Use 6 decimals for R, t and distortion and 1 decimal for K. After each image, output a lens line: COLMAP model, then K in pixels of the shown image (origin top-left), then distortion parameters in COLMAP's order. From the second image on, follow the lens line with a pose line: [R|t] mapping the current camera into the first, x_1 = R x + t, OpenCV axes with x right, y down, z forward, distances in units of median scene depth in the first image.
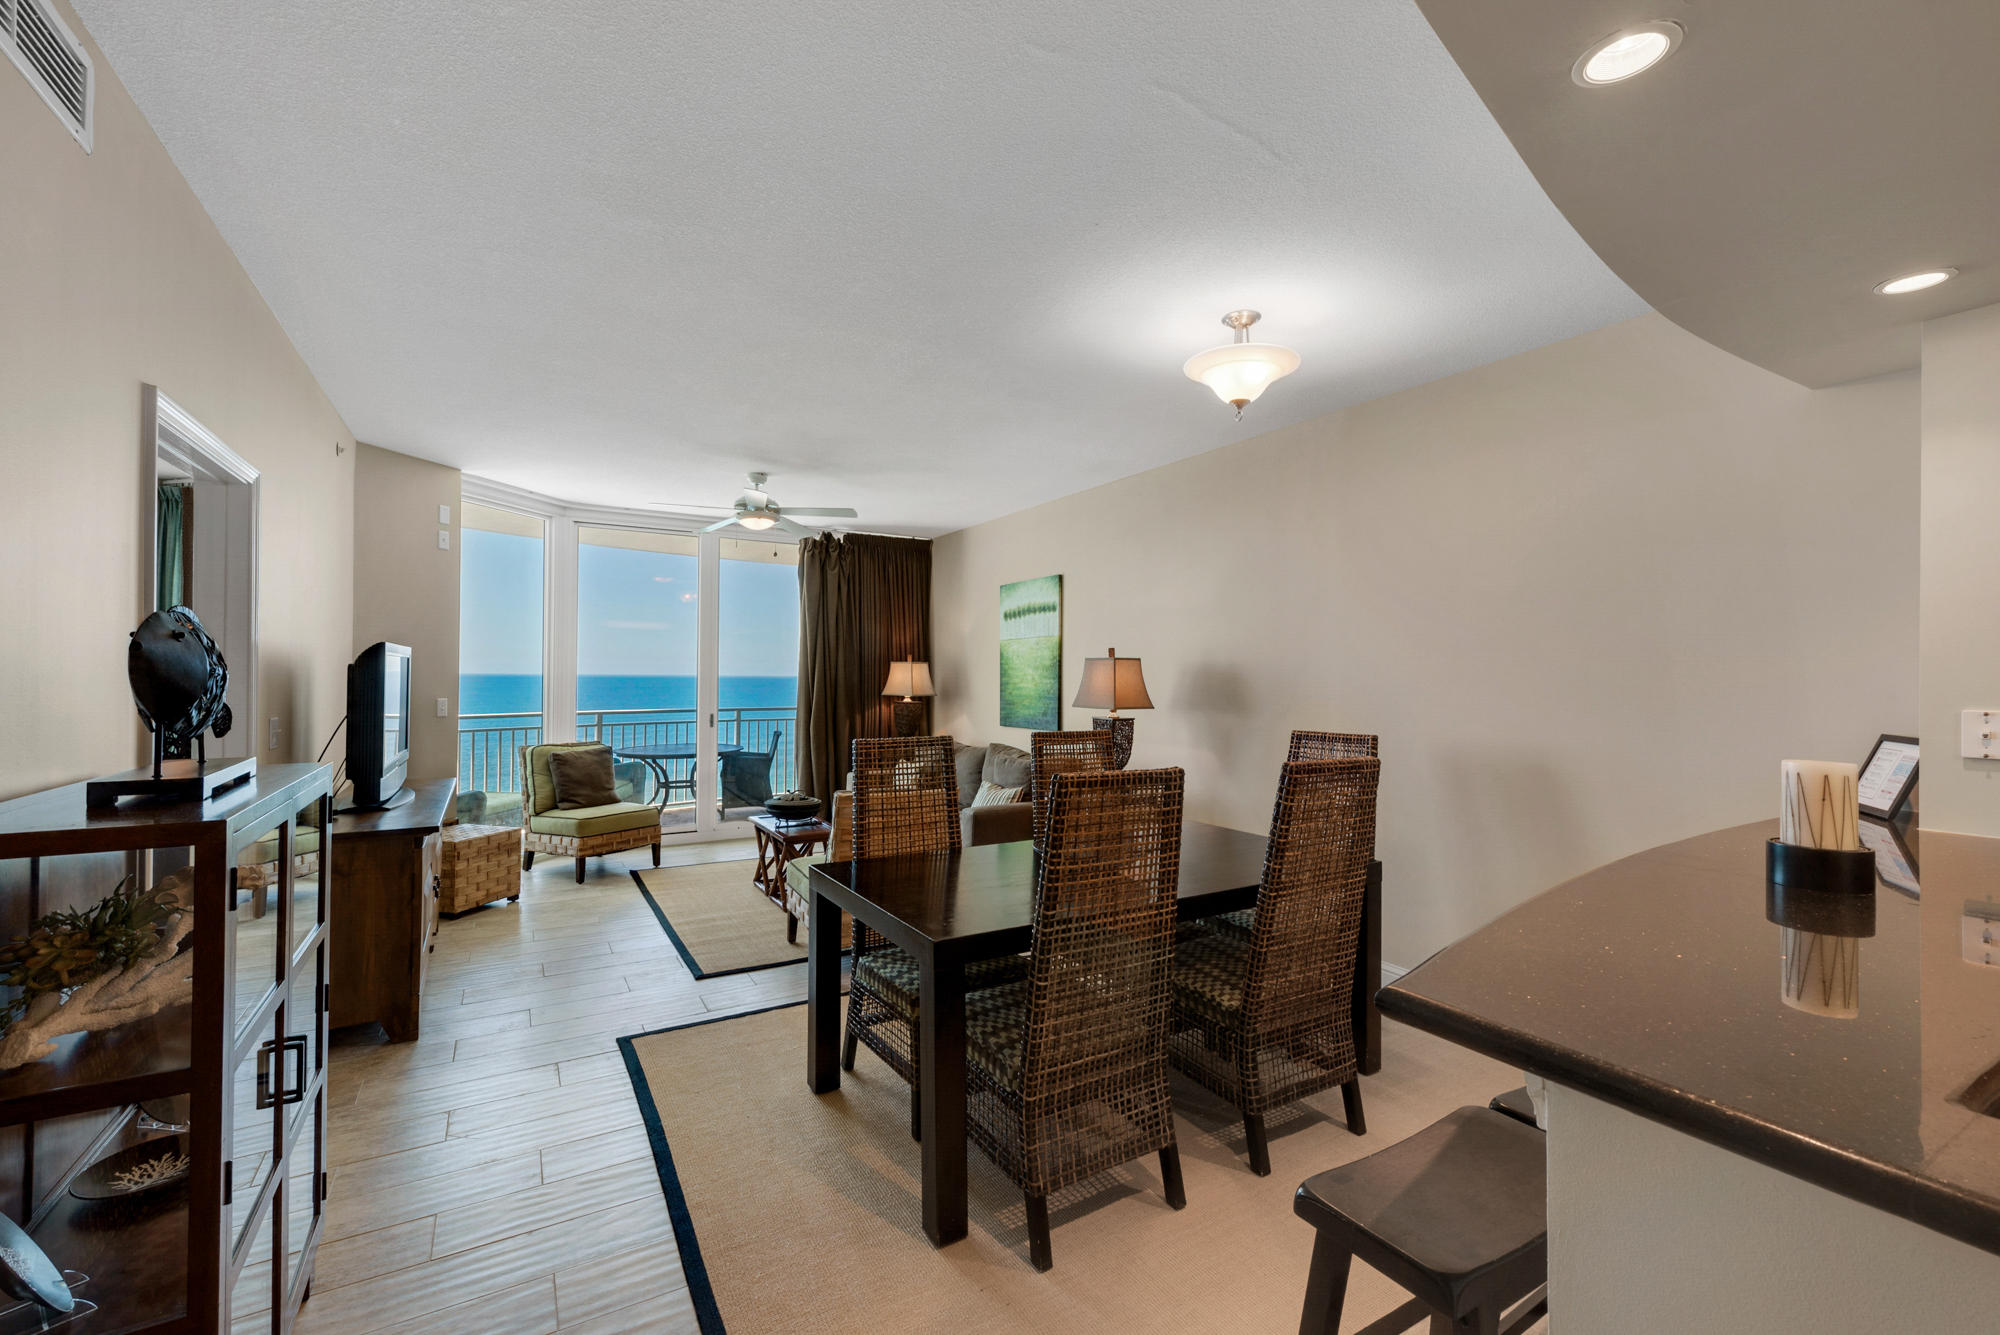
lens RADIAL K [[831.8, 0, 994.3], [0, 831.8, 670.3], [0, 0, 1]] dist [0.016291, -0.000015]
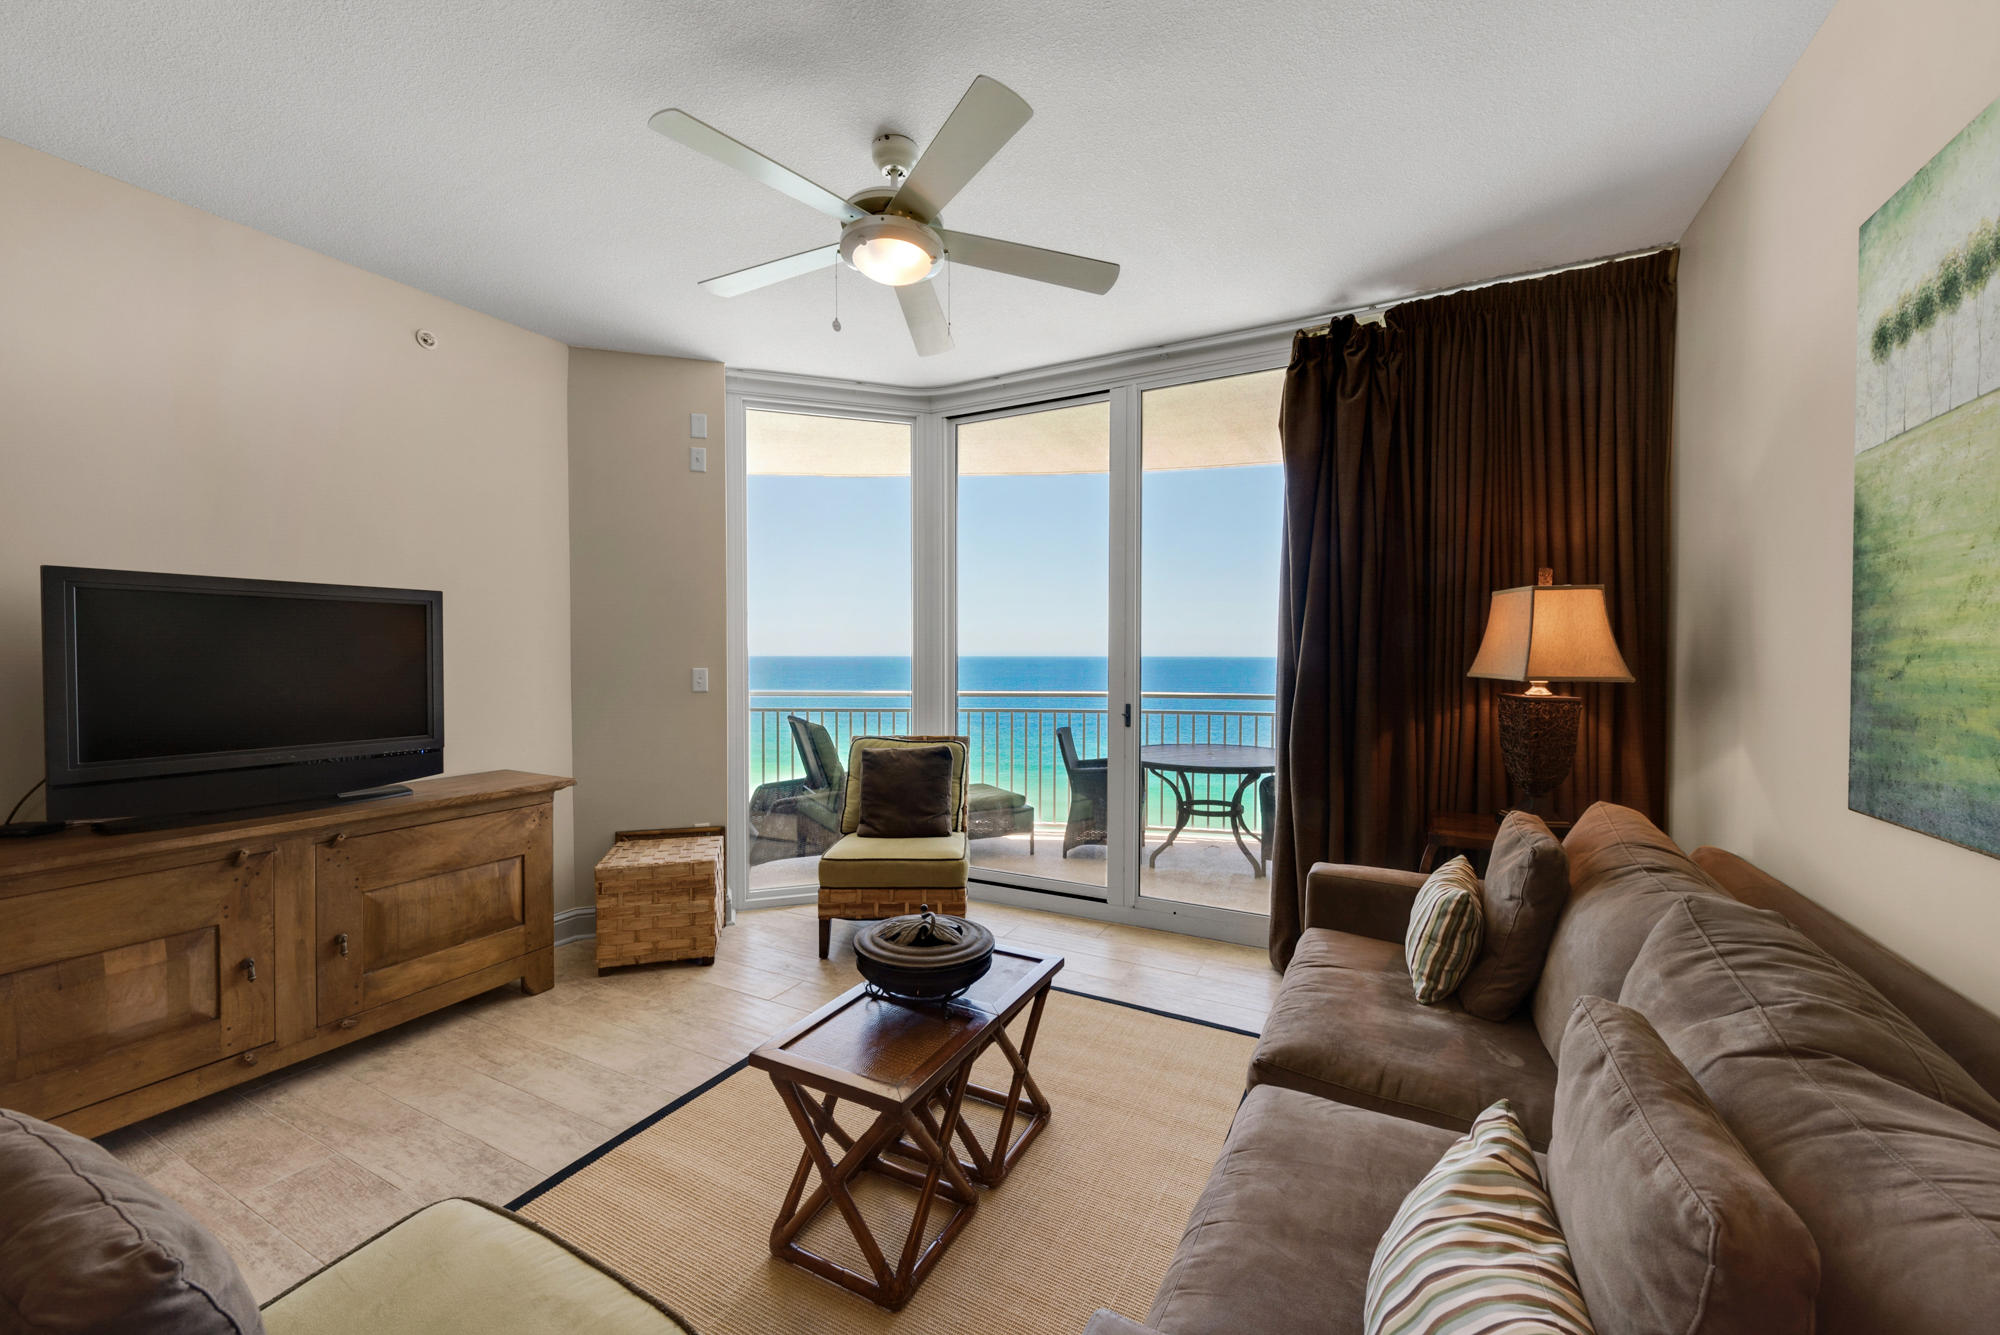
lens RADIAL K [[779.9, 0, 1003.0], [0, 779.9, 673.0], [0, 0, 1]] dist [0.014428, -0.000269]
pose [[0.533949, 0.012734, -0.845421, 0.077158], [0.007139, 0.999783, 0.019568, 0.022652], [0.845486, -0.016484, 0.533742, 0.731627]]
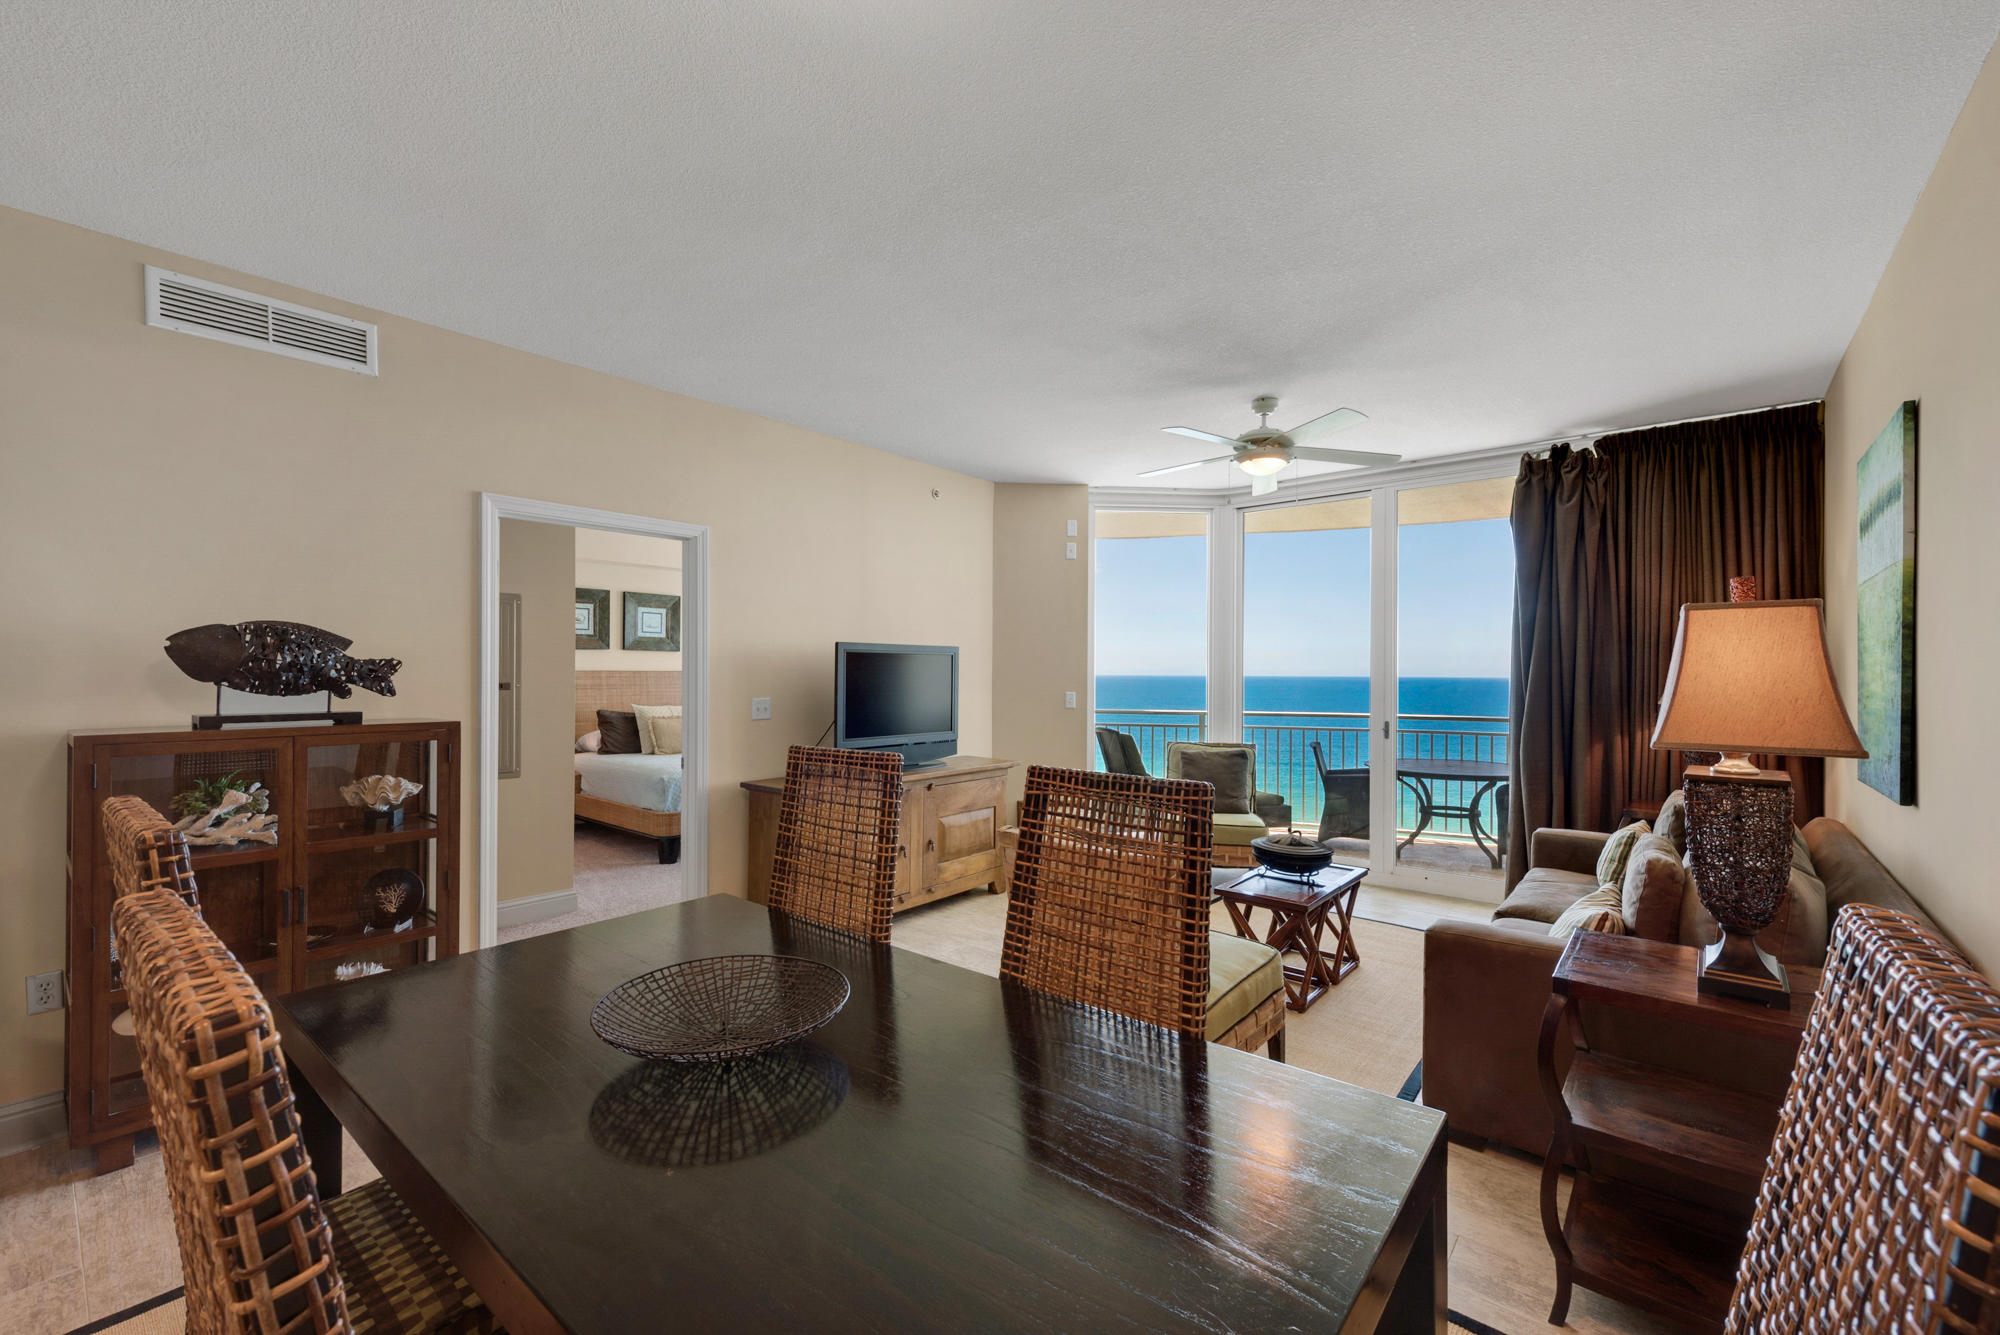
lens RADIAL K [[831.8, 0, 994.3], [0, 831.8, 670.3], [0, 0, 1]] dist [0.016291, -0.000015]
pose [[0.337296, -0.009547, -0.941350, 0.303313], [0.002811, 0.999954, -0.009134, 0.012562], [0.941394, 0.000435, 0.337307, 0.453312]]
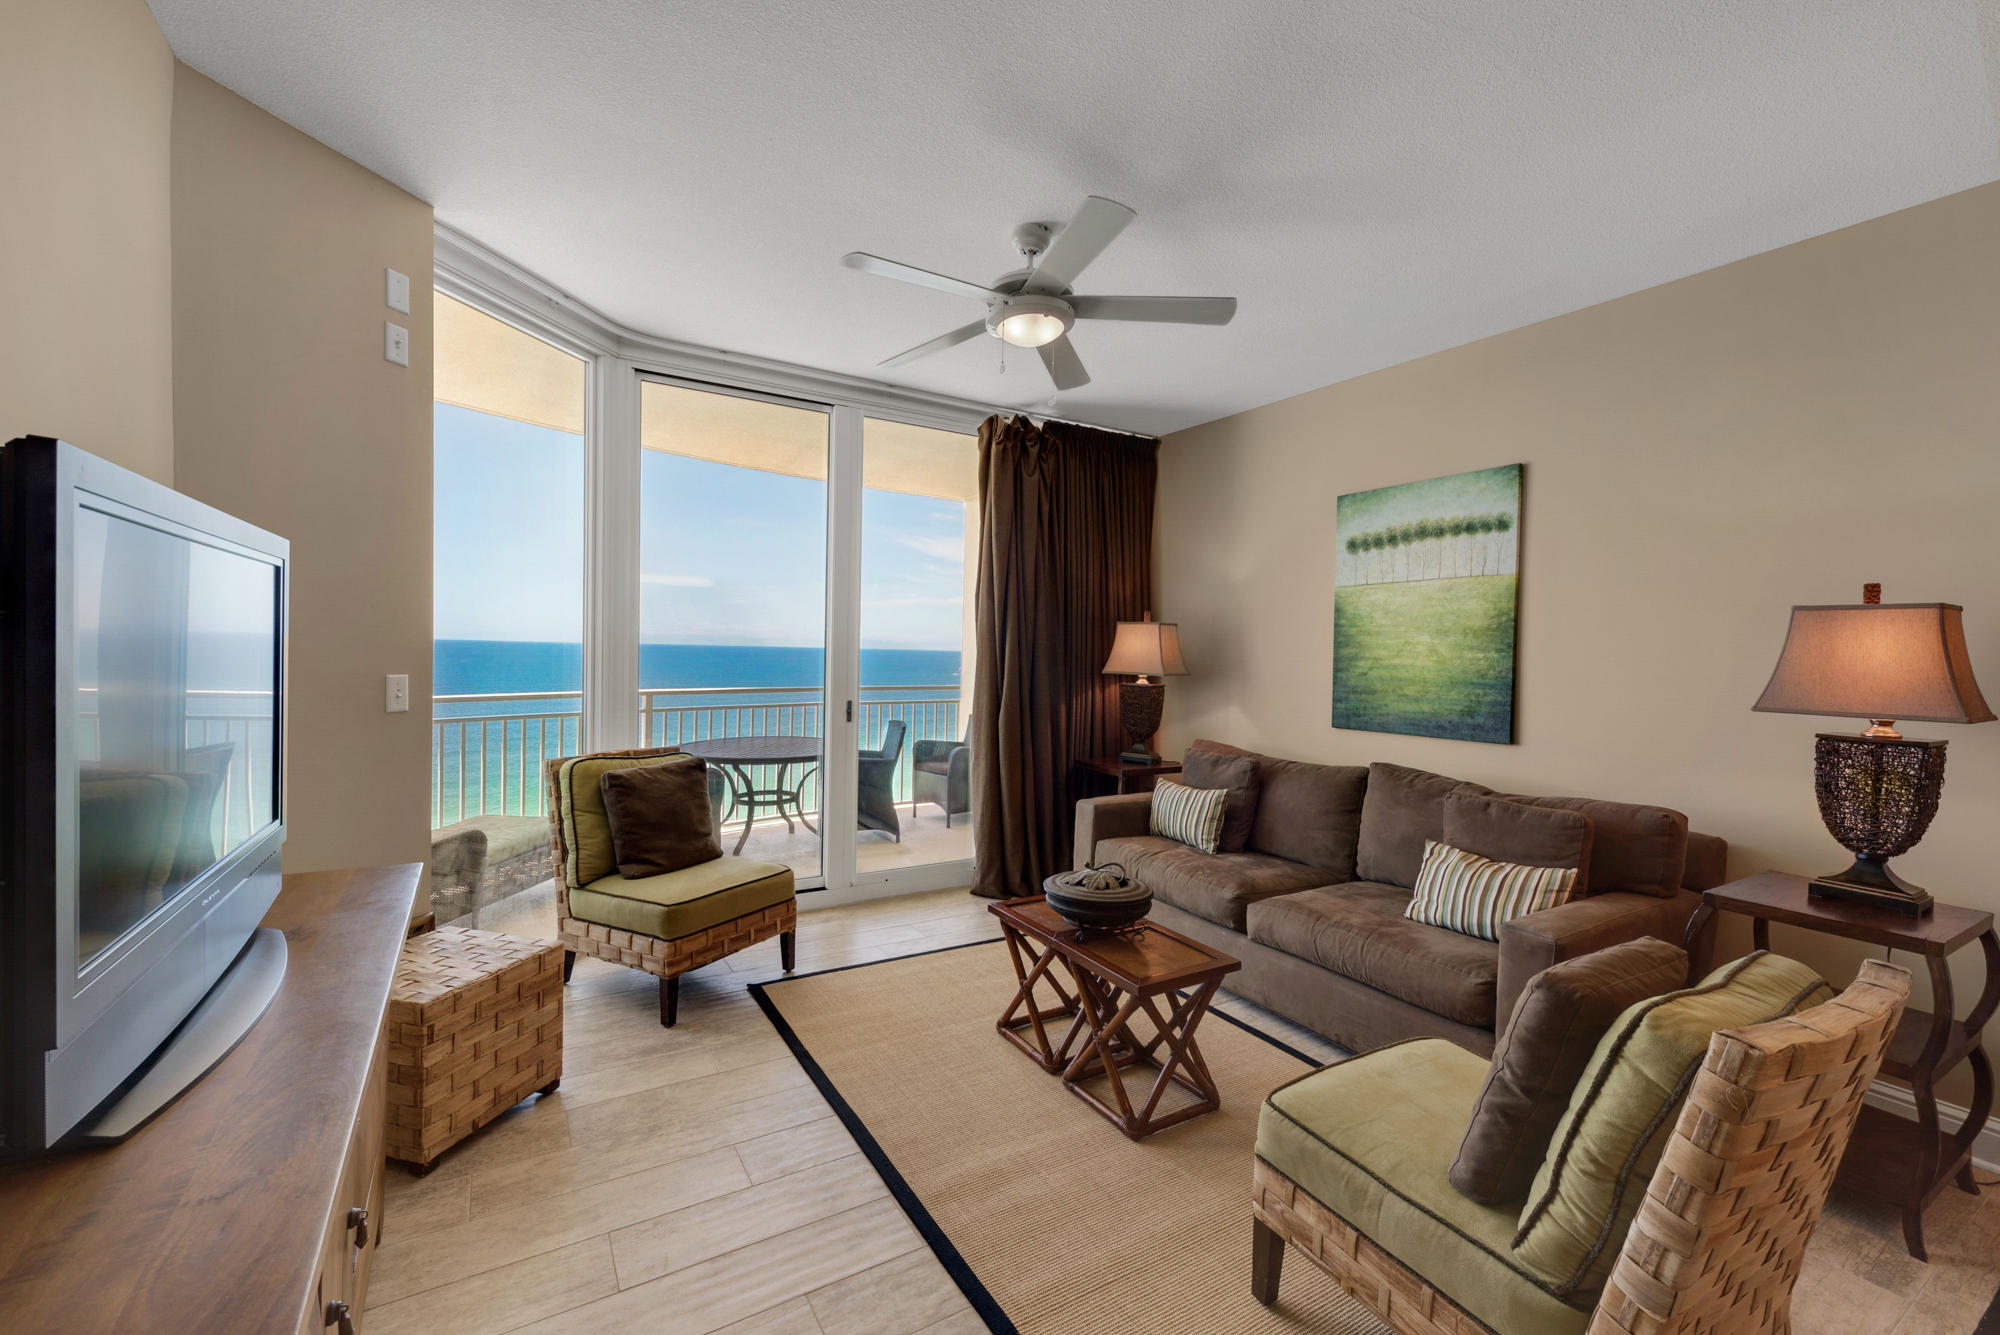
lens RADIAL K [[814.6, 0, 992.1], [0, 814.6, 671.2], [0, 0, 1]] dist [0.021504, -0.009455]
pose [[0.999790, 0.012667, 0.016134, -0.276632], [-0.013188, 0.999382, 0.032588, 0.010261], [-0.015711, -0.032794, 0.999339, 0.445248]]
